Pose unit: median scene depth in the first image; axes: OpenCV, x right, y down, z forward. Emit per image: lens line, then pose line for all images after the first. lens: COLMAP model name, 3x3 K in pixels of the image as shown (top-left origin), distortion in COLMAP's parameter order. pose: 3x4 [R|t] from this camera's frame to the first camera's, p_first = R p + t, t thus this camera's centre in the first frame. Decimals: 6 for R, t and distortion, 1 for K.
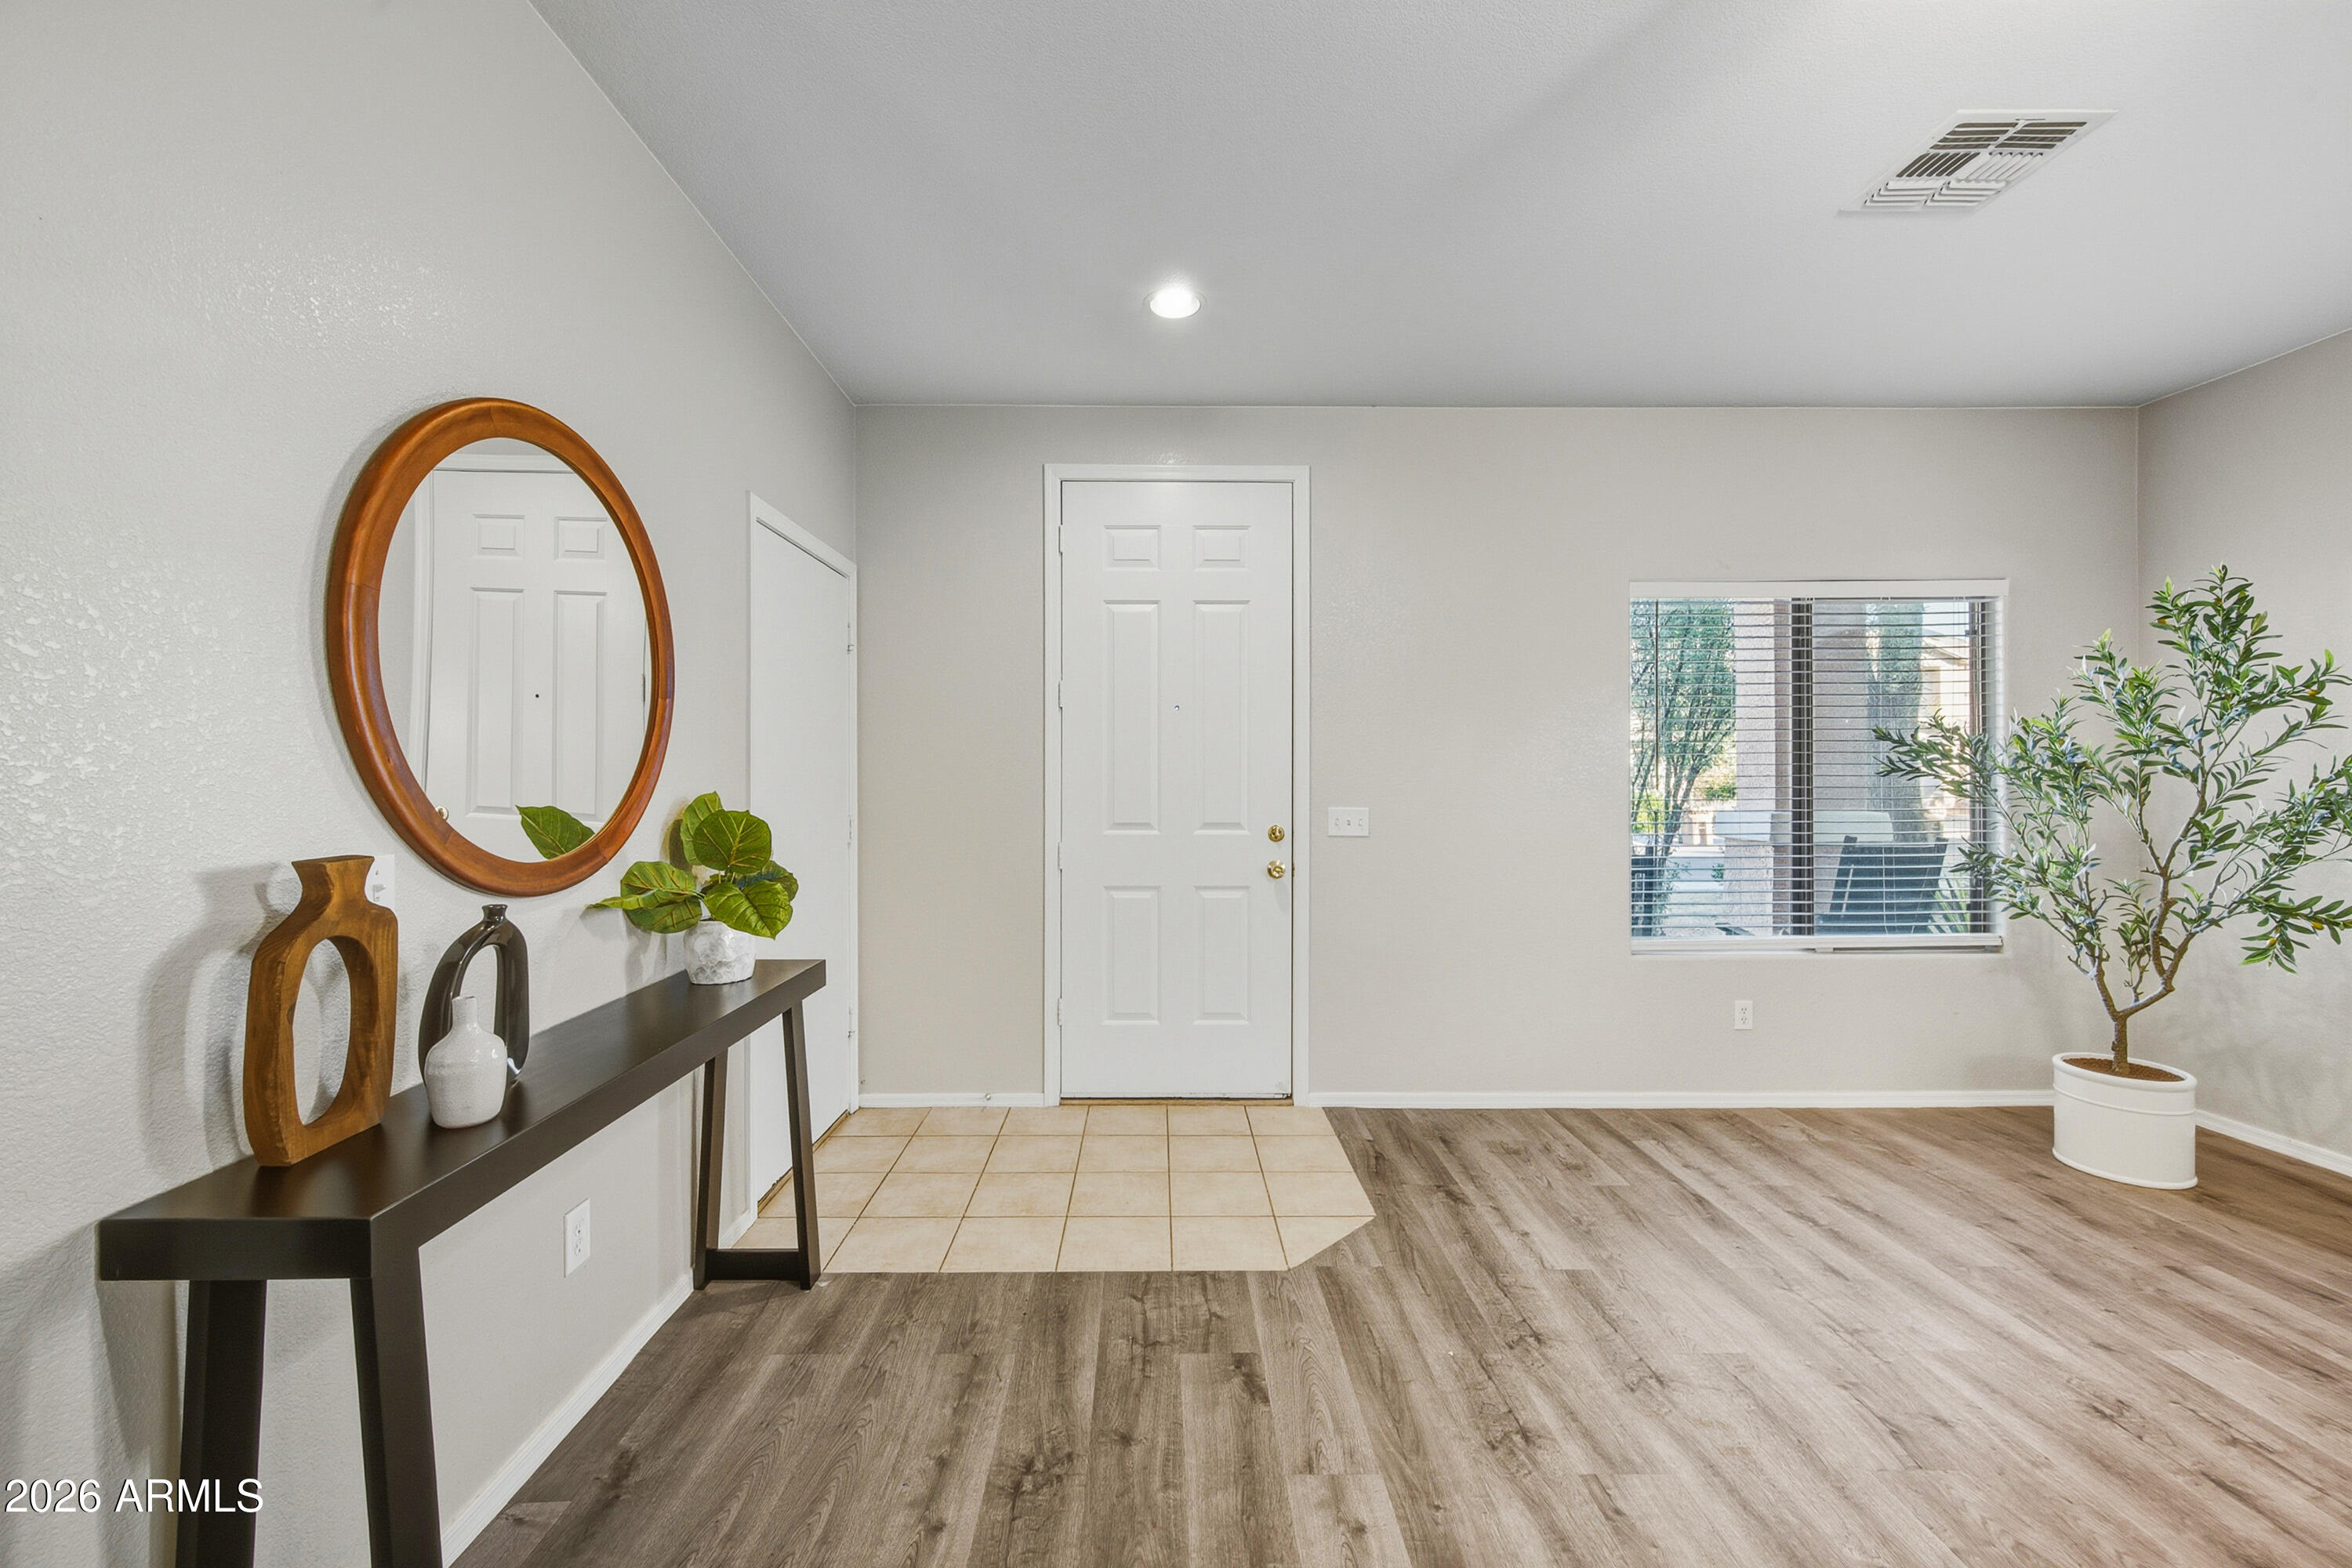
lens RADIAL K [[935.3, 0, 1170.0], [0, 935.3, 778.0], [0, 0, 1]] dist [0.003883, 0.000148]
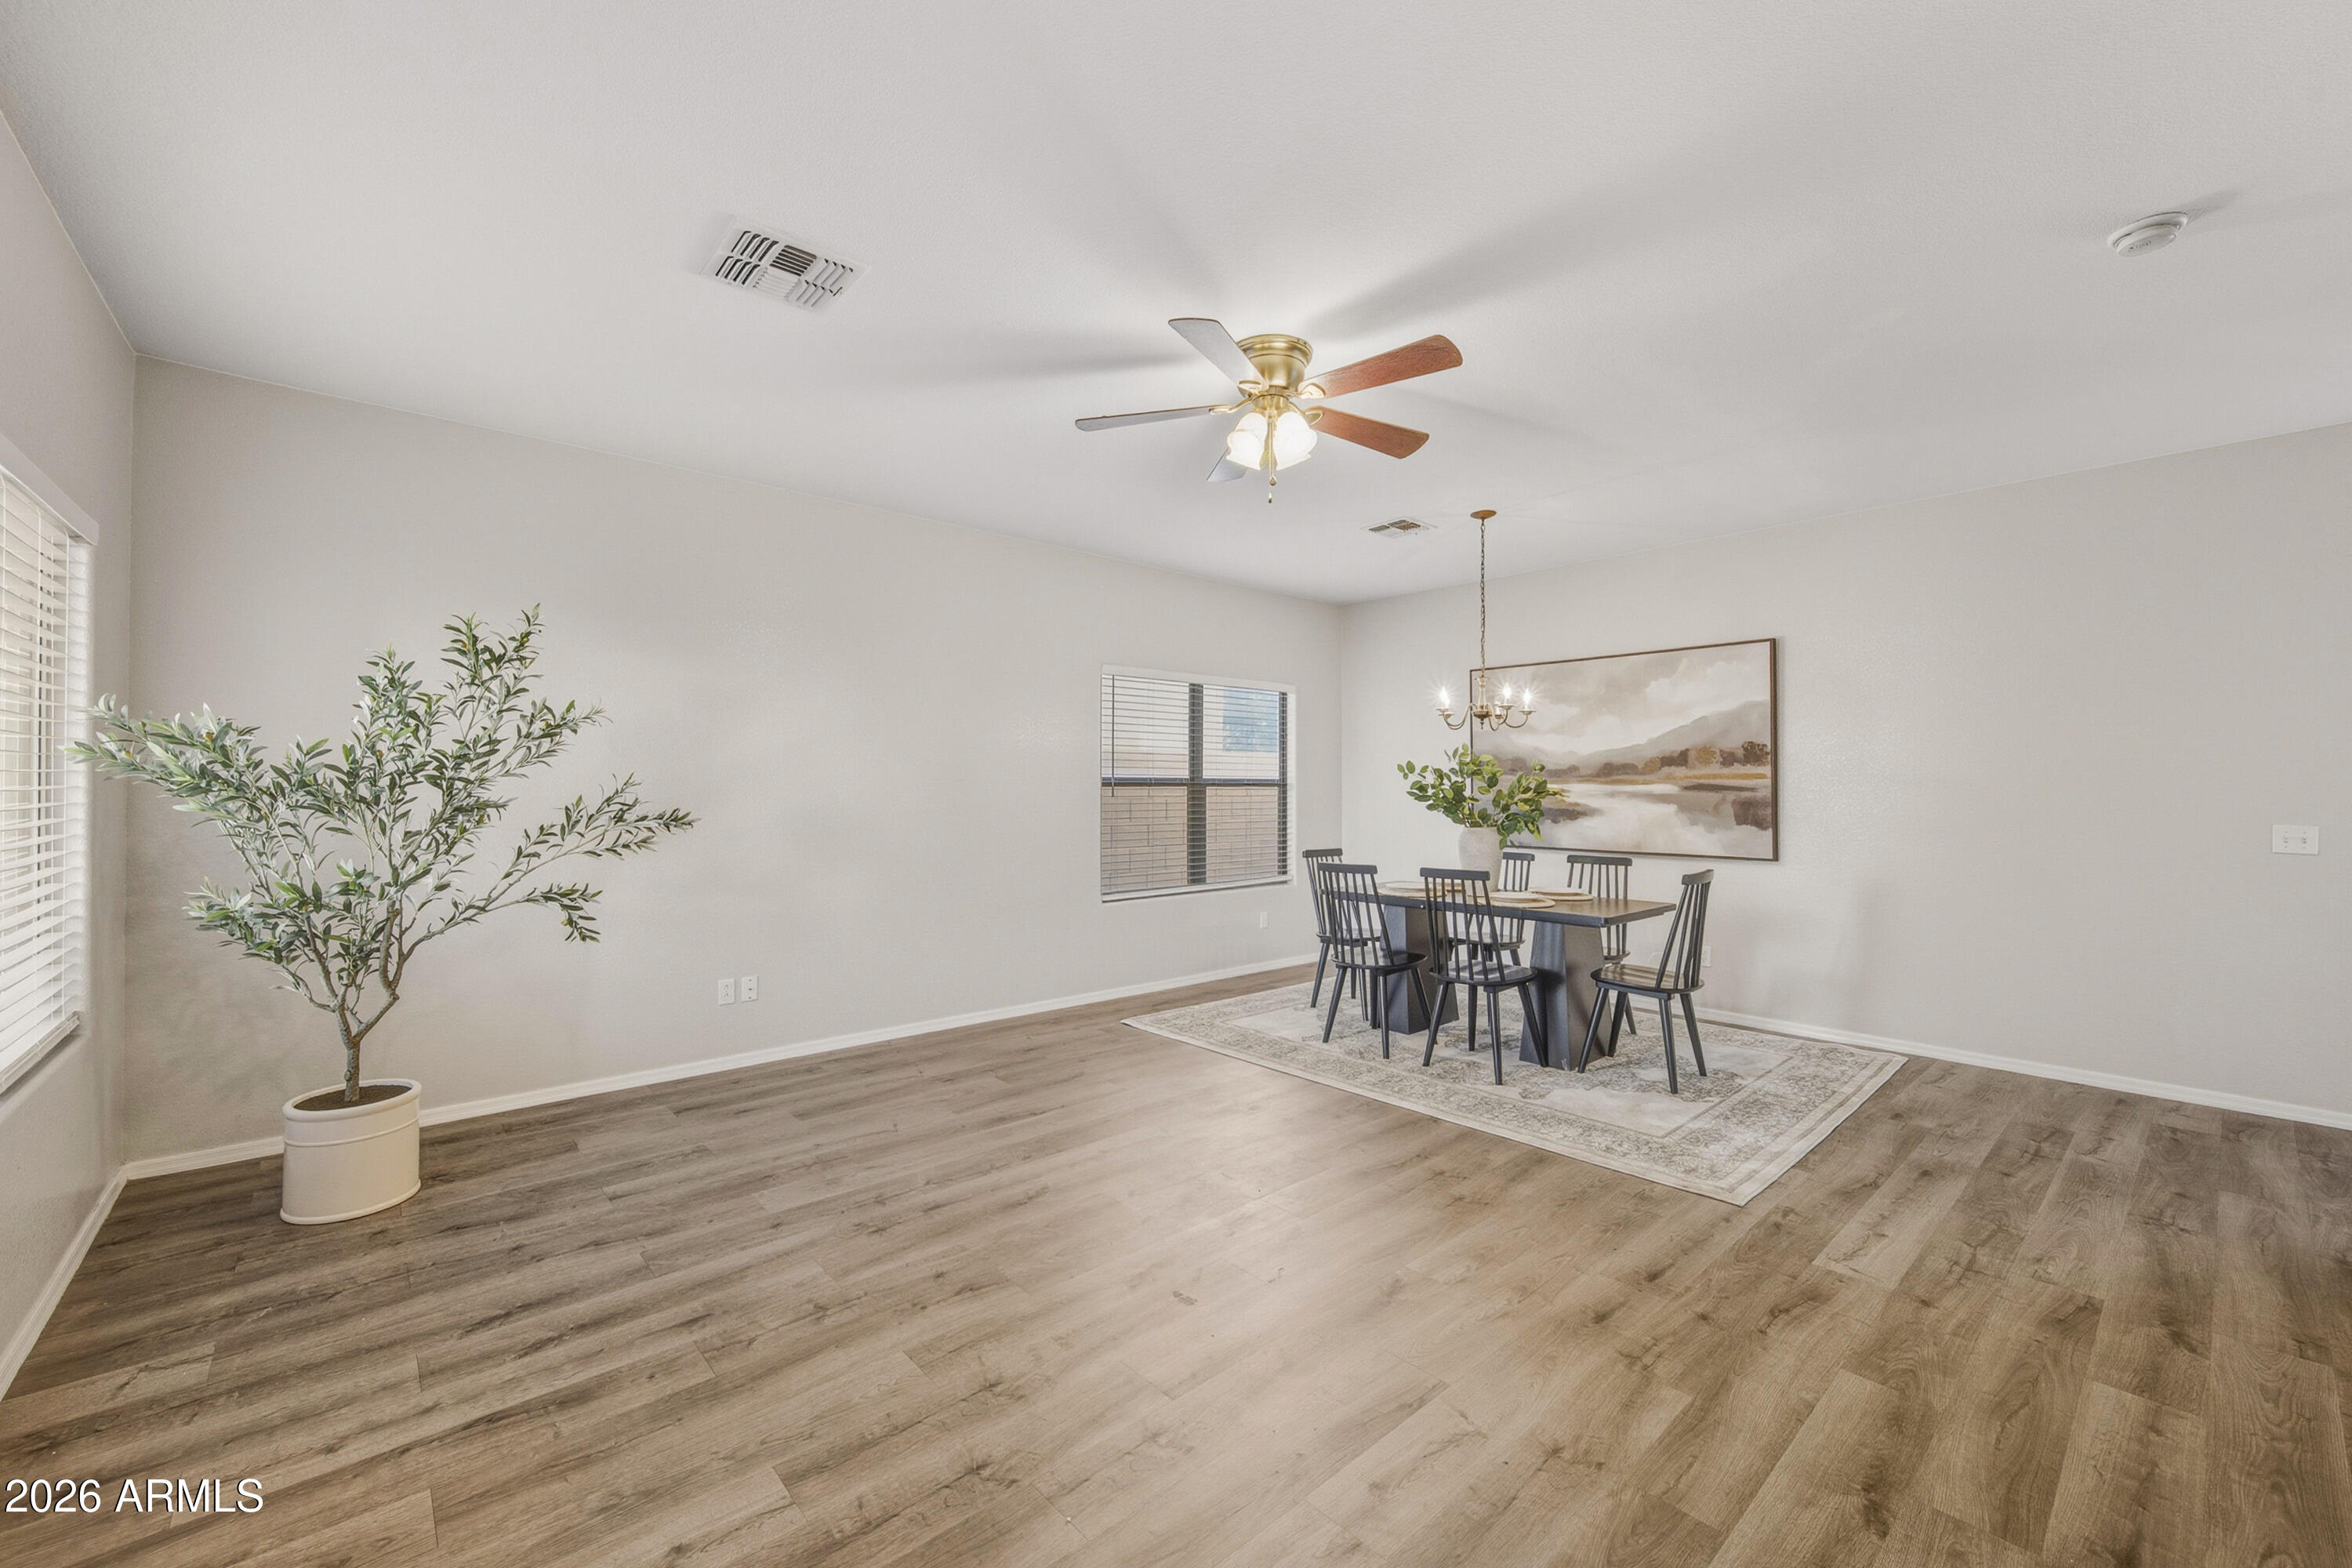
lens RADIAL K [[935.3, 0, 1170.4], [0, 935.3, 775.3], [0, 0, 1]] dist [0.003883, 0.000148]
pose [[-0.646785, 0.008171, 0.762628, -0.281085], [-0.000273, 0.999940, -0.010945, -0.006038], [-0.762672, -0.007287, -0.646744, 1.111099]]
